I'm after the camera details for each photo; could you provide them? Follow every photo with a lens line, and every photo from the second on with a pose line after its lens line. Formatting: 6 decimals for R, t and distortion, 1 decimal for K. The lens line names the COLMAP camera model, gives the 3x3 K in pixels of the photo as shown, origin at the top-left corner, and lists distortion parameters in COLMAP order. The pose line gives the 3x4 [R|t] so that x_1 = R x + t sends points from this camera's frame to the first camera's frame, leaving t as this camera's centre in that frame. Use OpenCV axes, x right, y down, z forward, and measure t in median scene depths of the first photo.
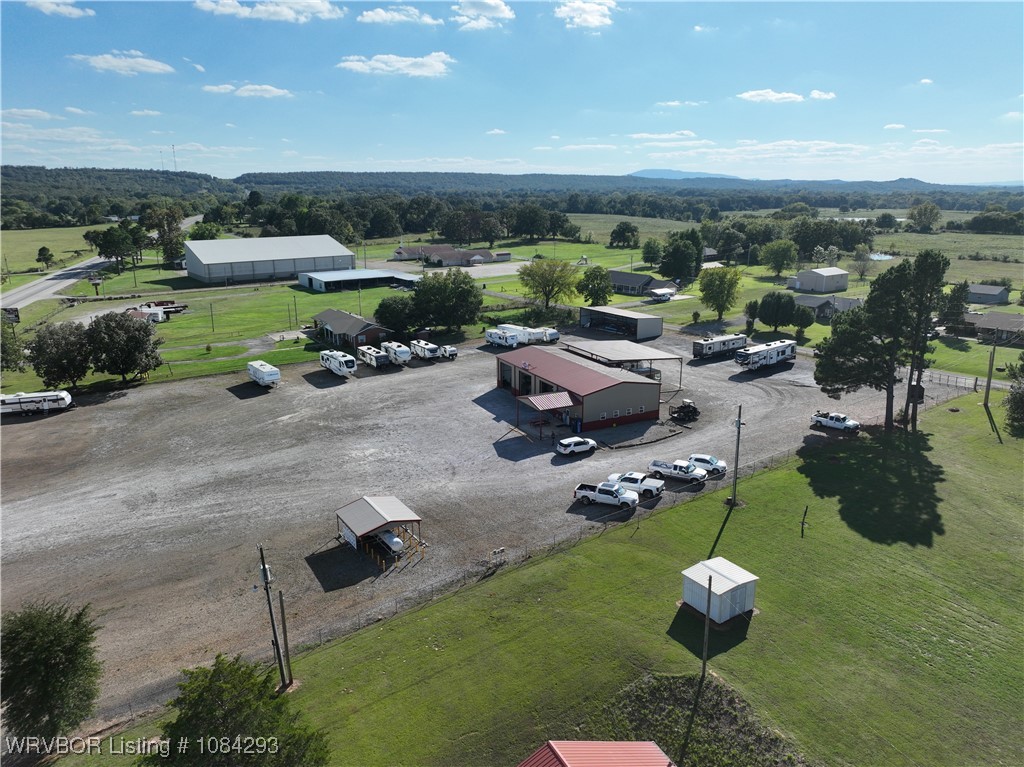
lens RADIAL K [[717.7, 0, 515.1], [0, 717.7, 384.9], [0, 0, 1]] dist [-0.002938, 0.020381]
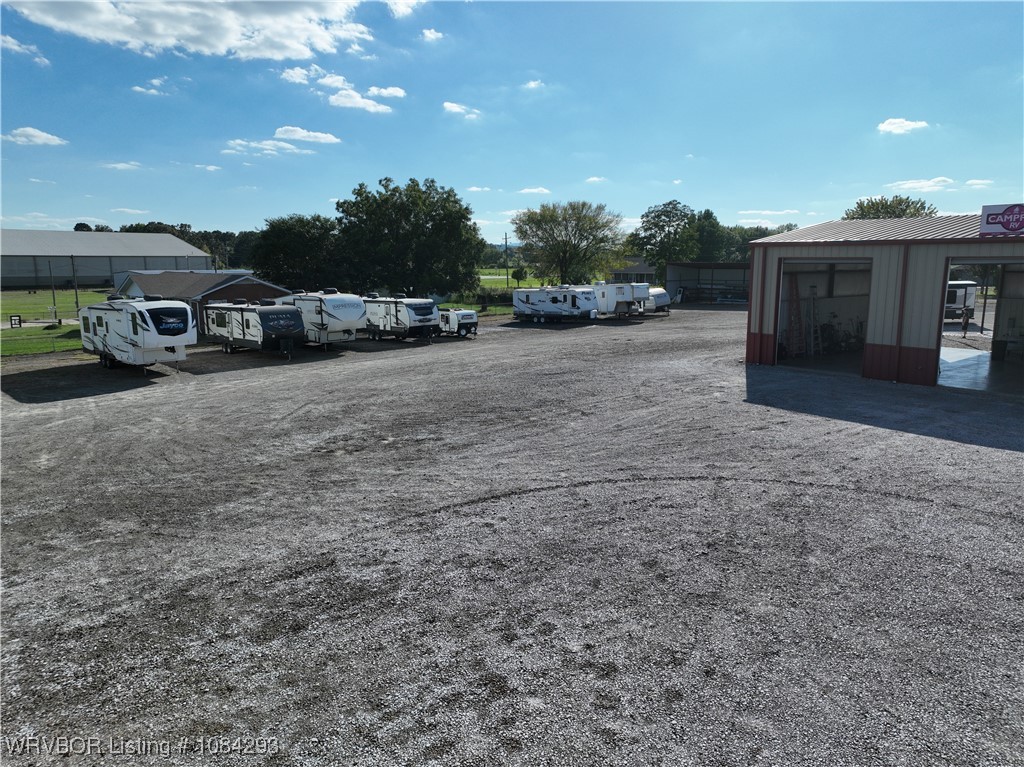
lens RADIAL K [[717.7, 0, 515.1], [0, 717.7, 384.9], [0, 0, 1]] dist [-0.002938, 0.020381]
pose [[0.984388, -0.026271, 0.174038, -0.137576], [0.043080, 0.994685, -0.093520, 0.028095], [-0.170656, 0.099557, 0.980288, 0.661543]]
